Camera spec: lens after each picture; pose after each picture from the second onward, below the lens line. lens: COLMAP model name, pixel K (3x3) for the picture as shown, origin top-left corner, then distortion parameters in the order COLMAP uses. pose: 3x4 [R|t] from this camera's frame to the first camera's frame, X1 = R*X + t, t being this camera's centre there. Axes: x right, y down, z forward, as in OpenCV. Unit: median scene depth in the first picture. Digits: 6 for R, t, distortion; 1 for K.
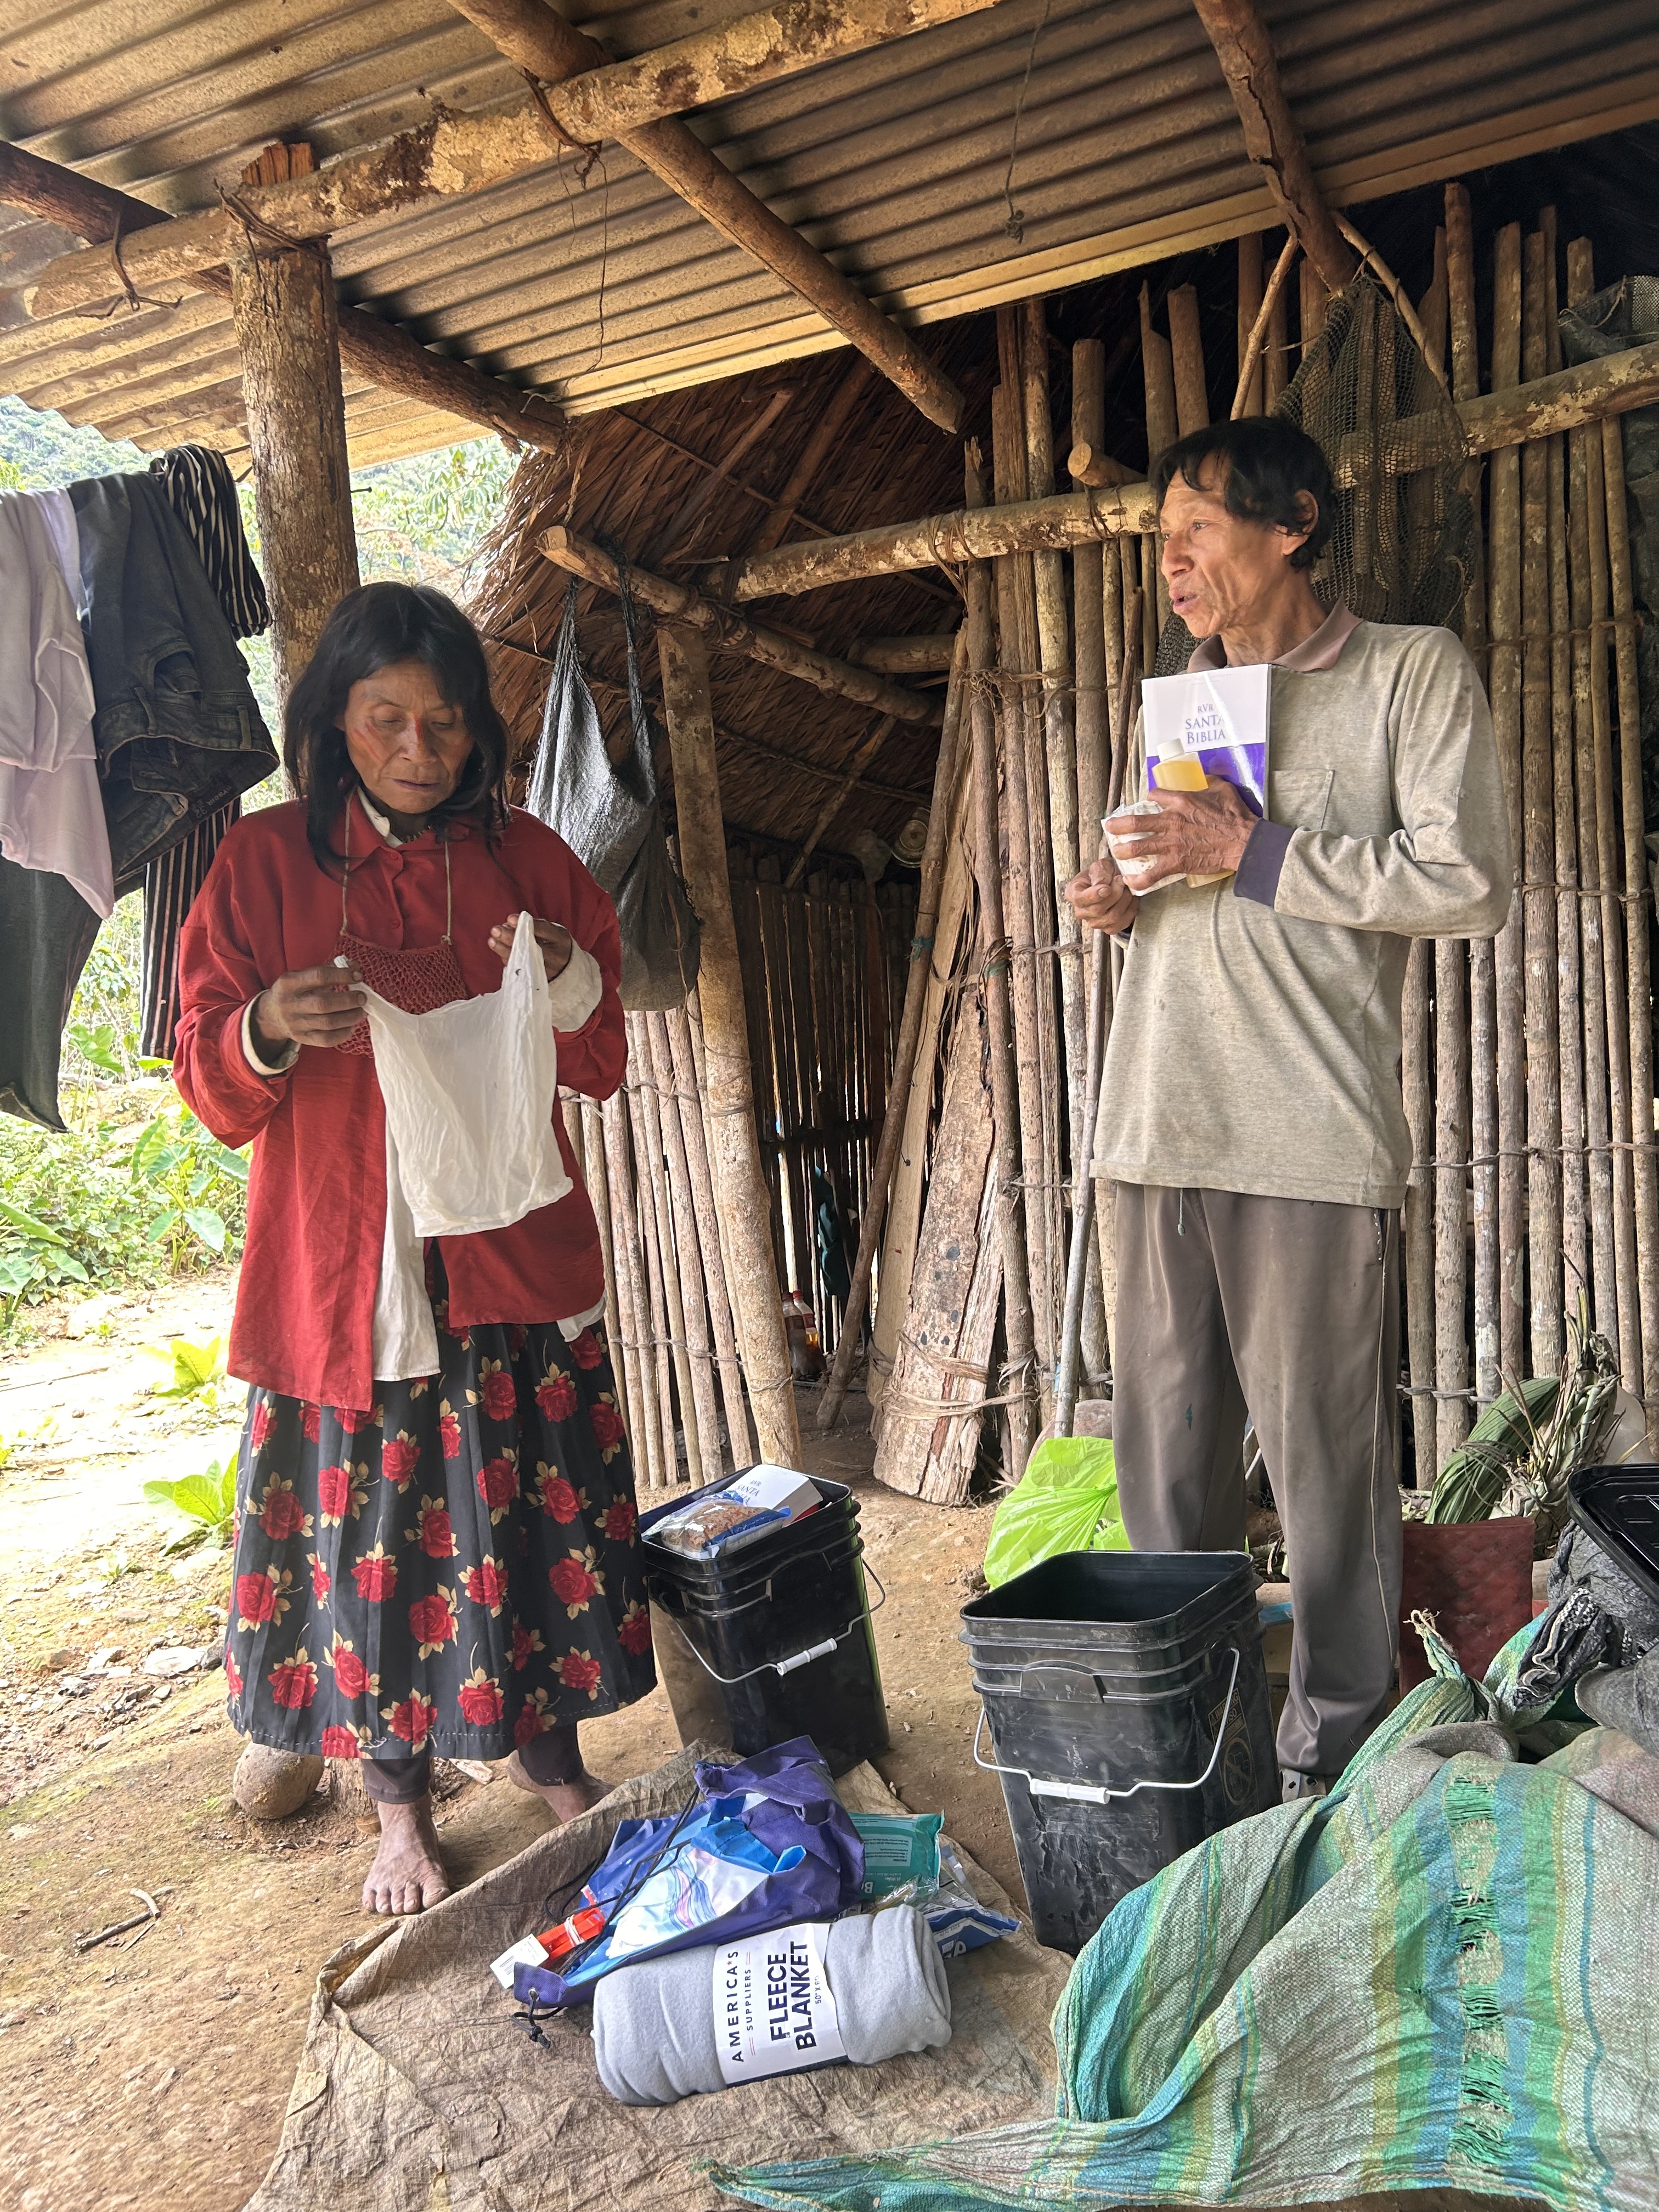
lens RADIAL K [[1683.4, 0, 815.2], [0, 1683.4, 1108.7], [0, 0, 1]] dist [0.056585, -0.062290]
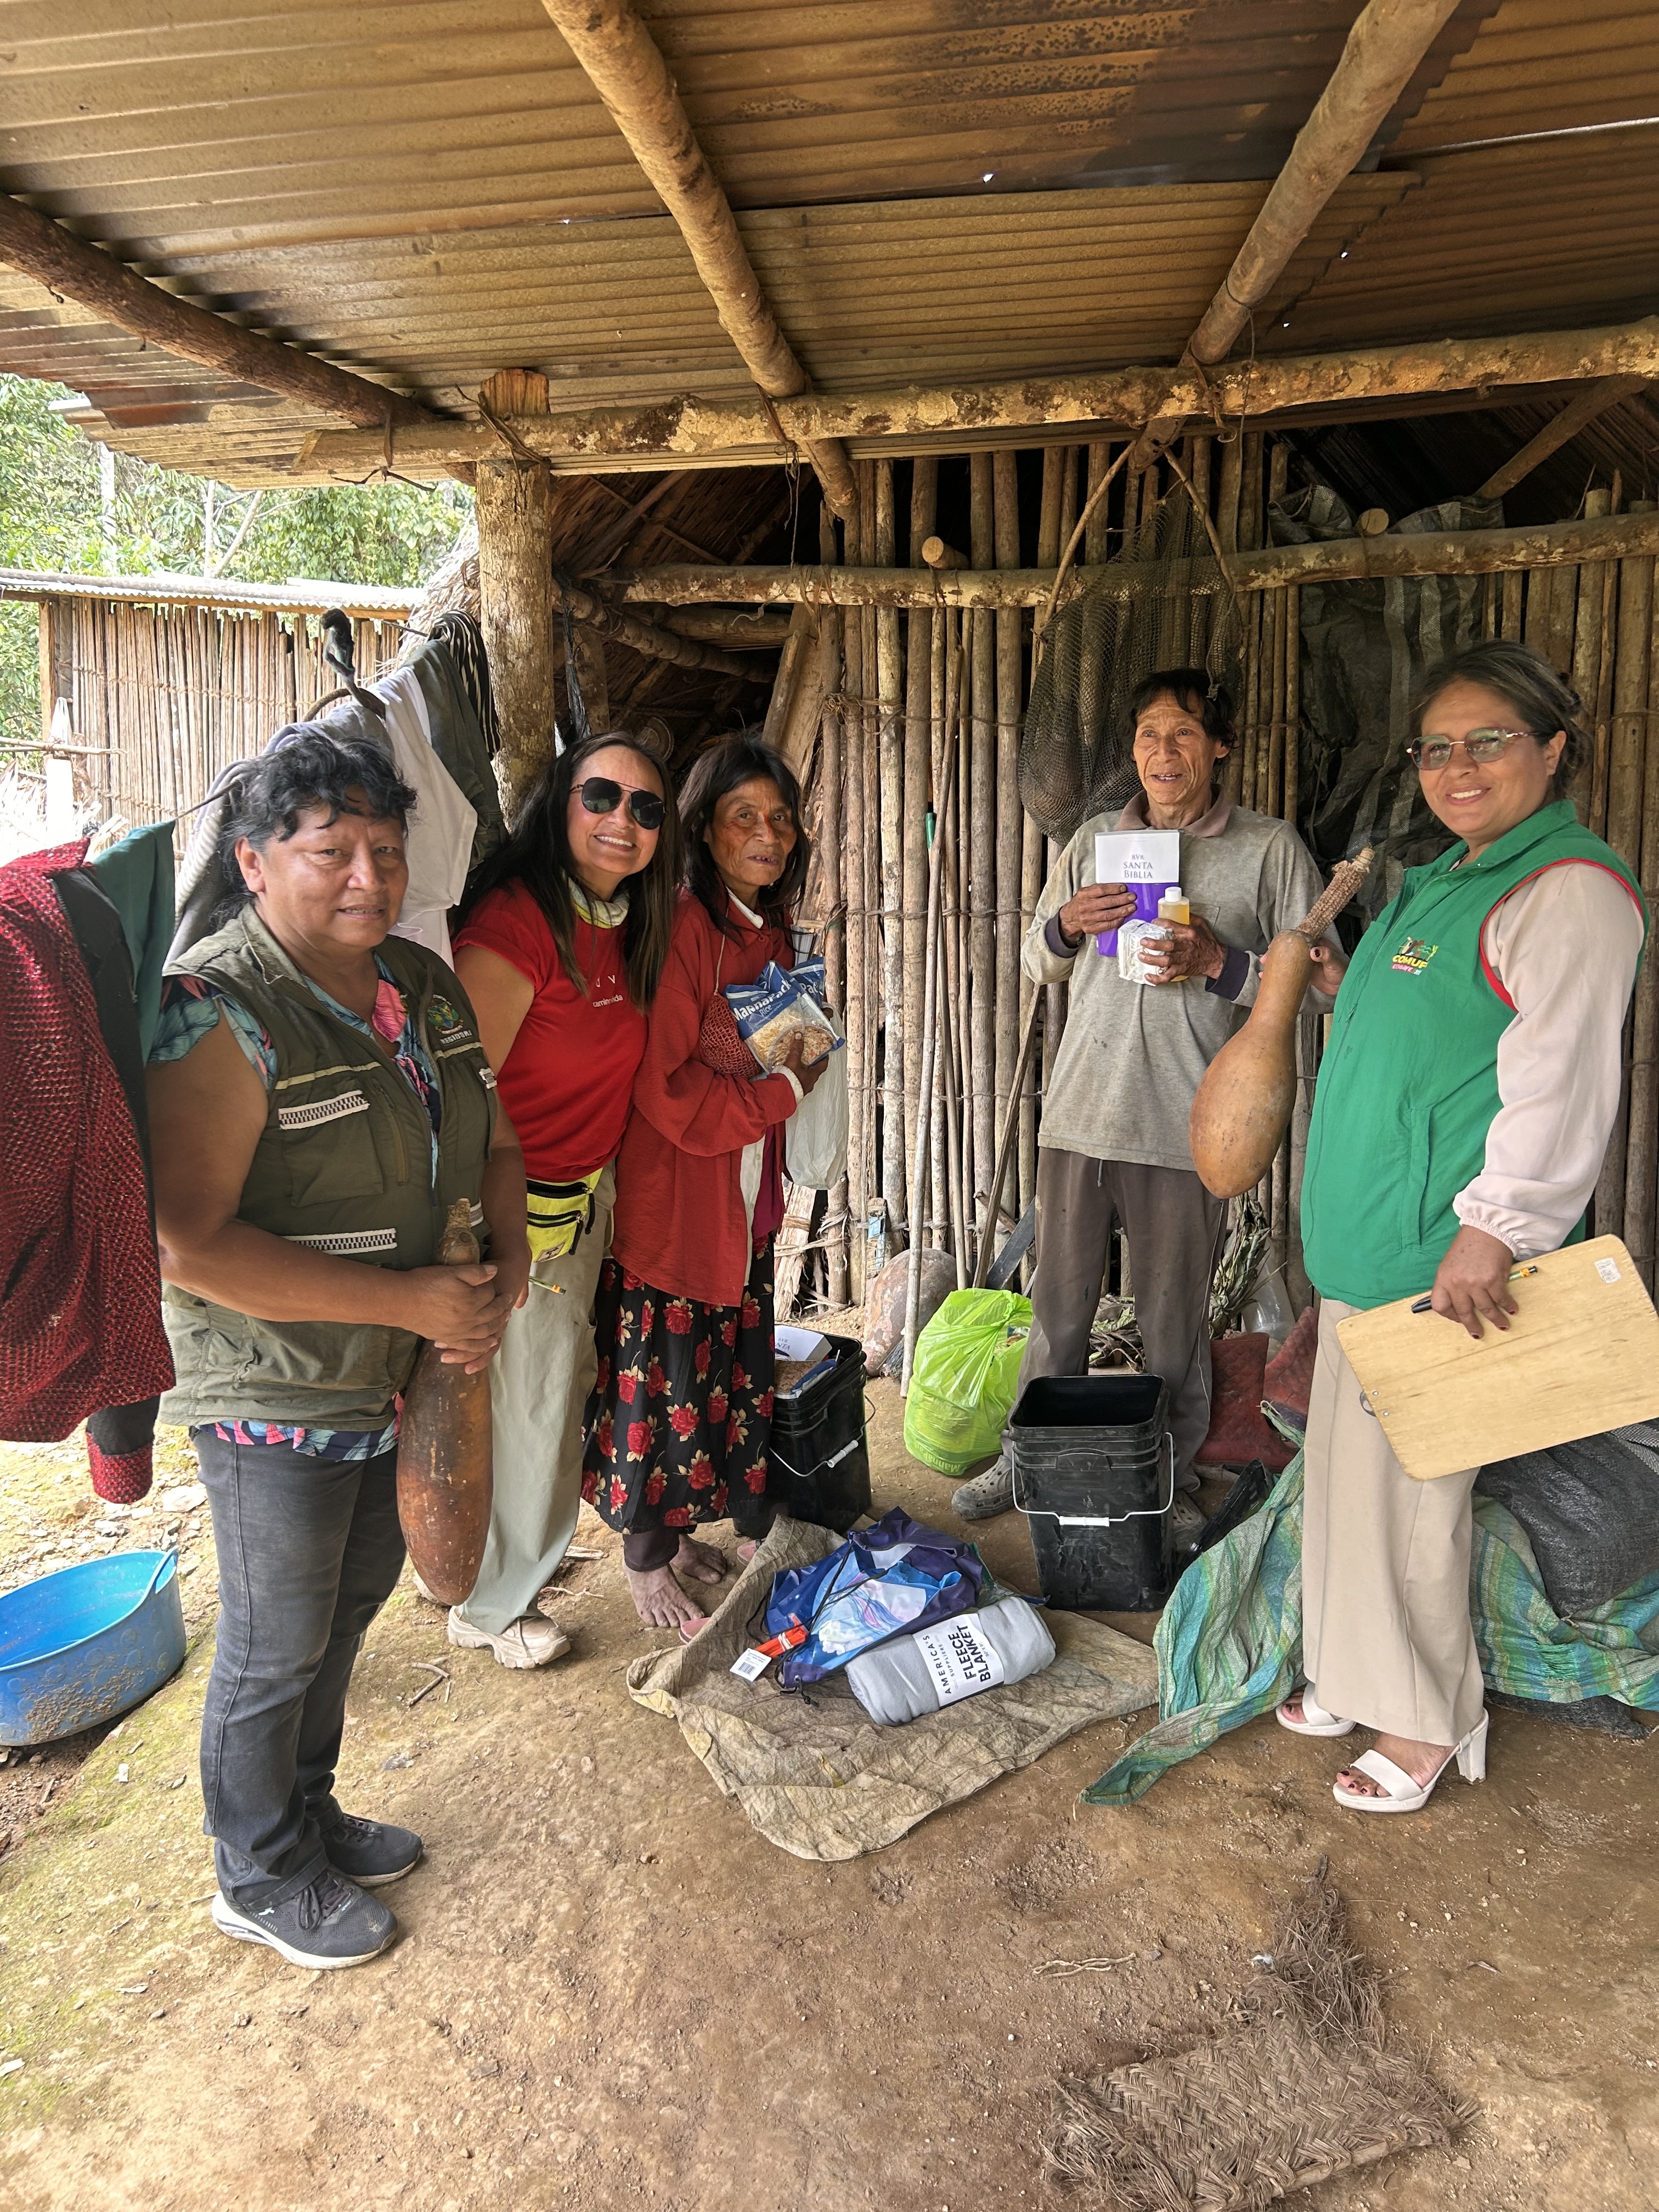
lens RADIAL K [[1683.4, 0, 831.2], [0, 1683.4, 1100.8], [0, 0, 1]] dist [0.056585, -0.062290]
pose [[0.932800, -0.026371, 0.359427, -0.429767], [-0.028998, 0.988593, 0.147791, -0.164217], [-0.359225, -0.148283, 0.921396, -0.260648]]
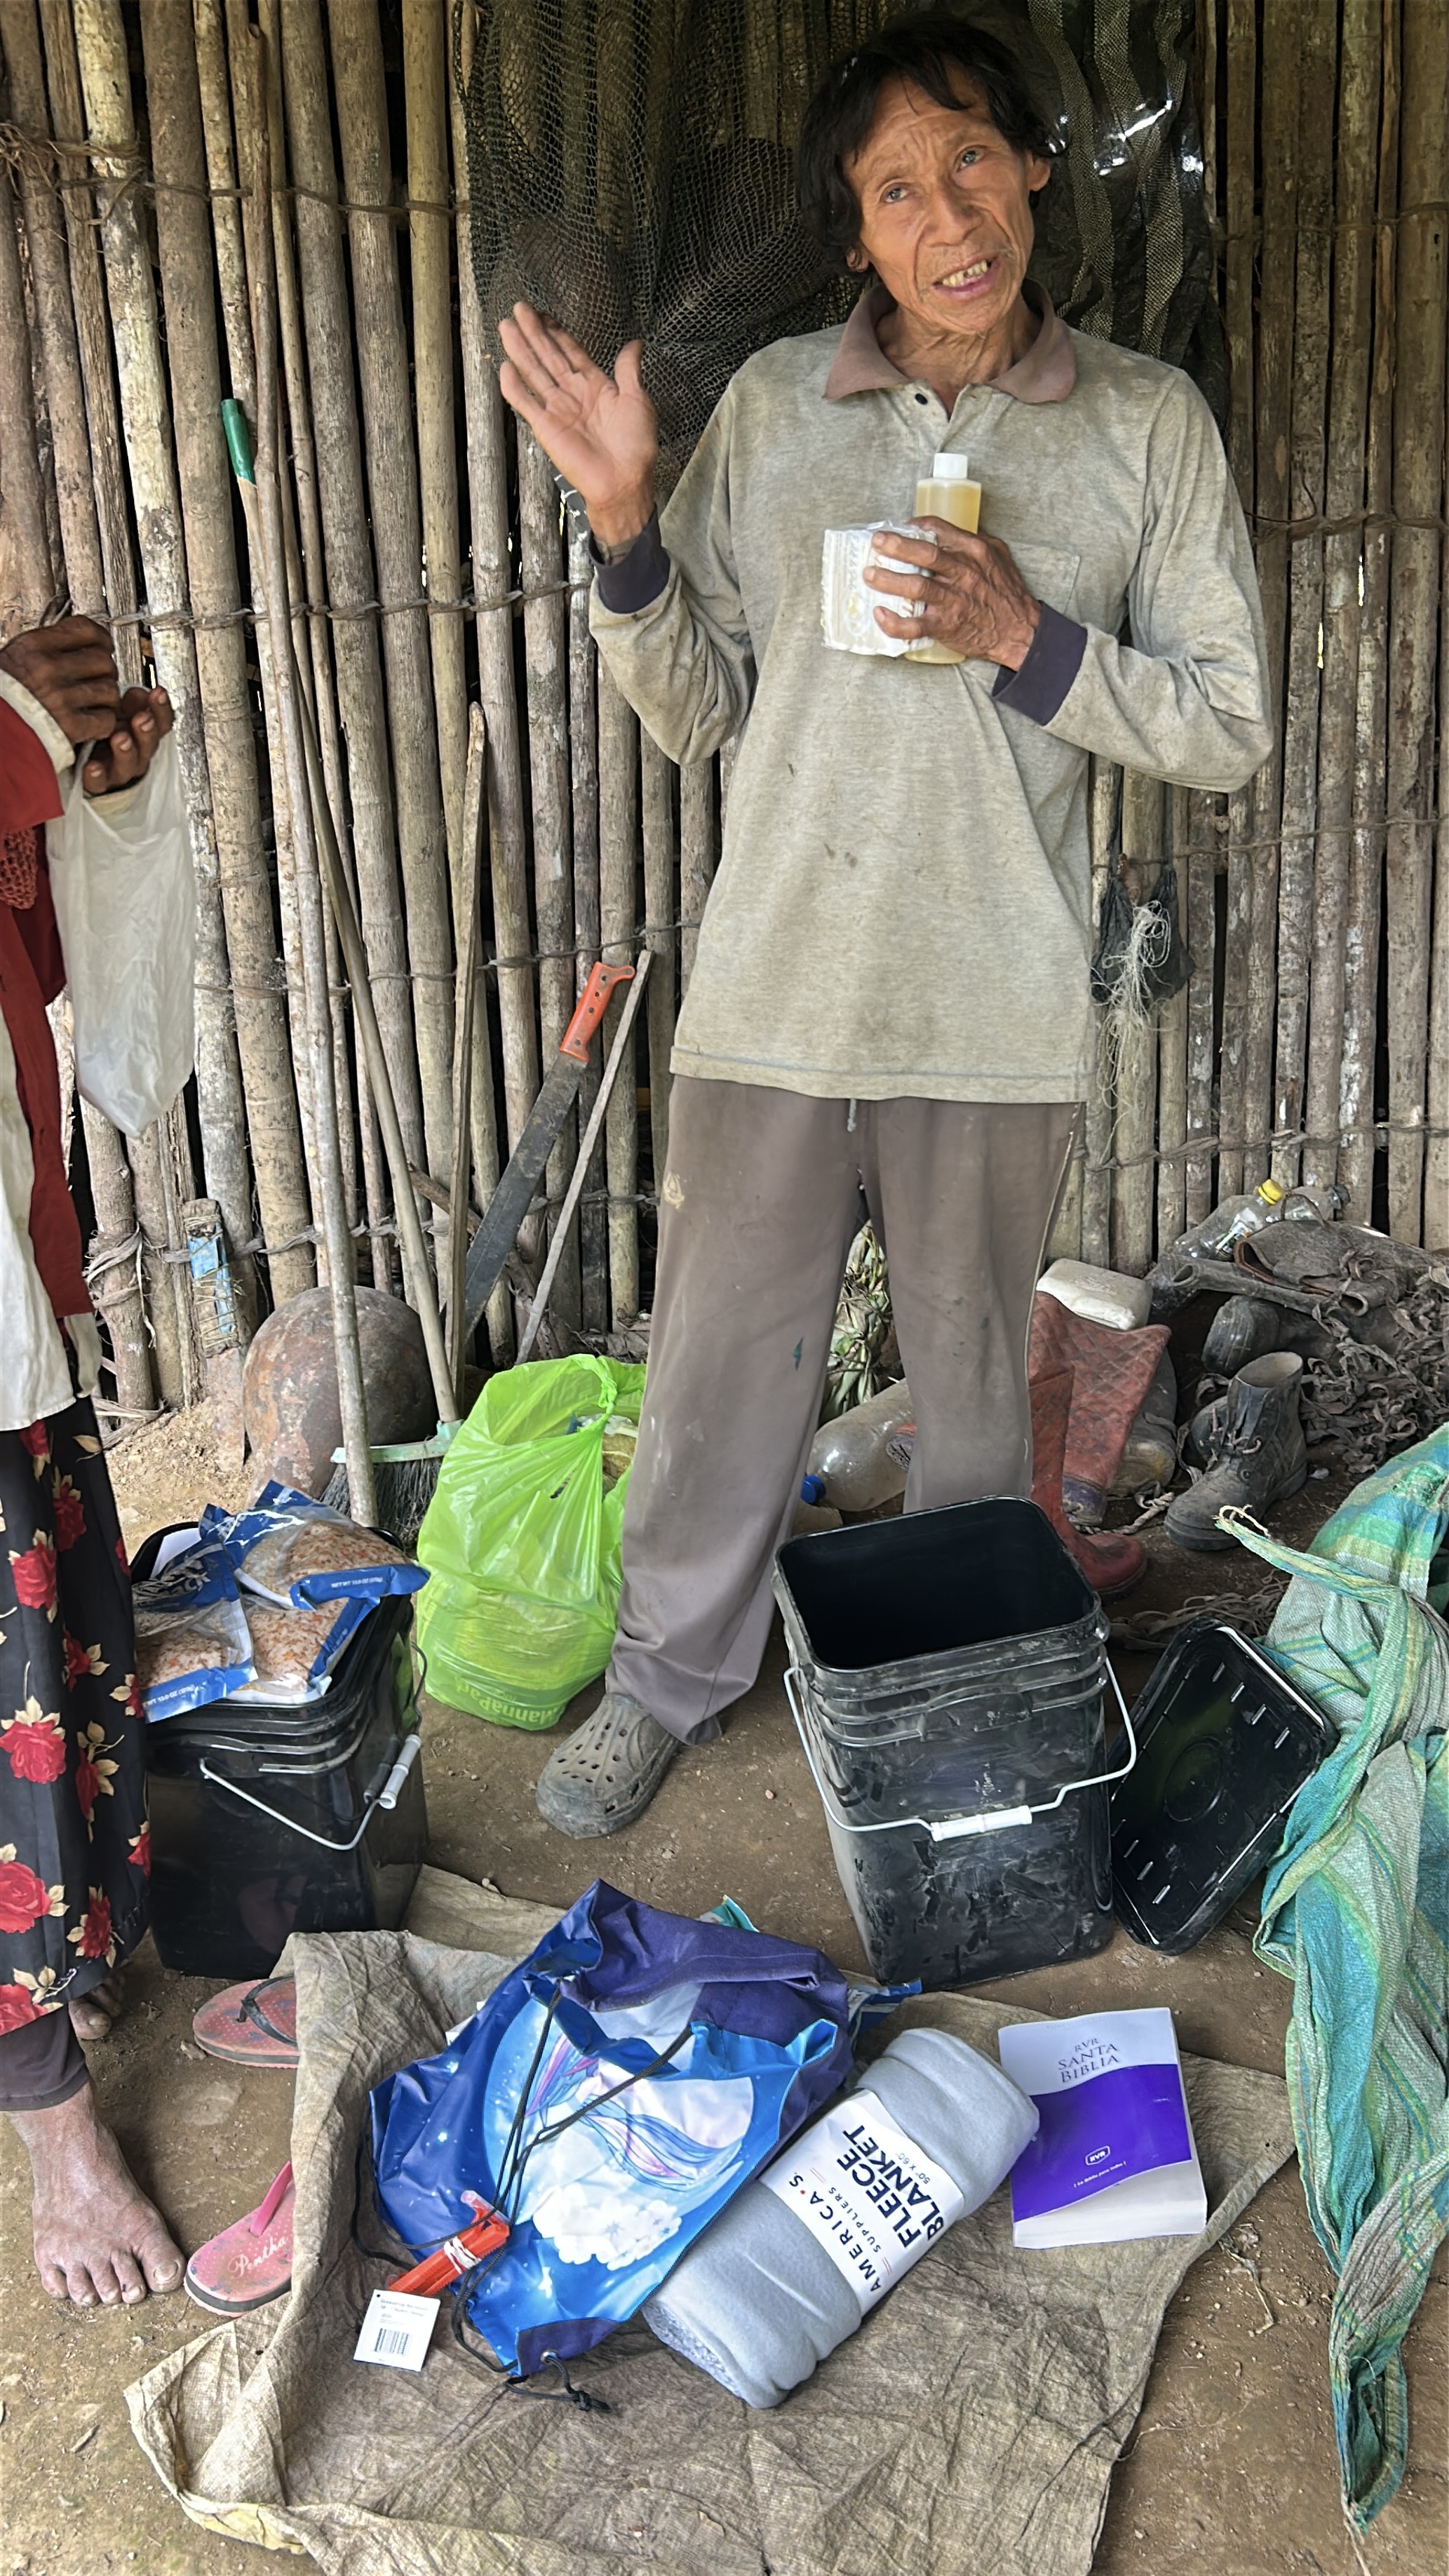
lens RADIAL K [[2300.1, 0, 707.6], [0, 2300.1, 1290.4], [0, 0, 1]] dist [0.078669, -0.104876]
pose [[0.697260, -0.212474, 0.684605, -0.424897], [0.008525, 0.957450, 0.288473, -0.119040], [-0.716768, -0.195304, 0.669403, 0.233287]]
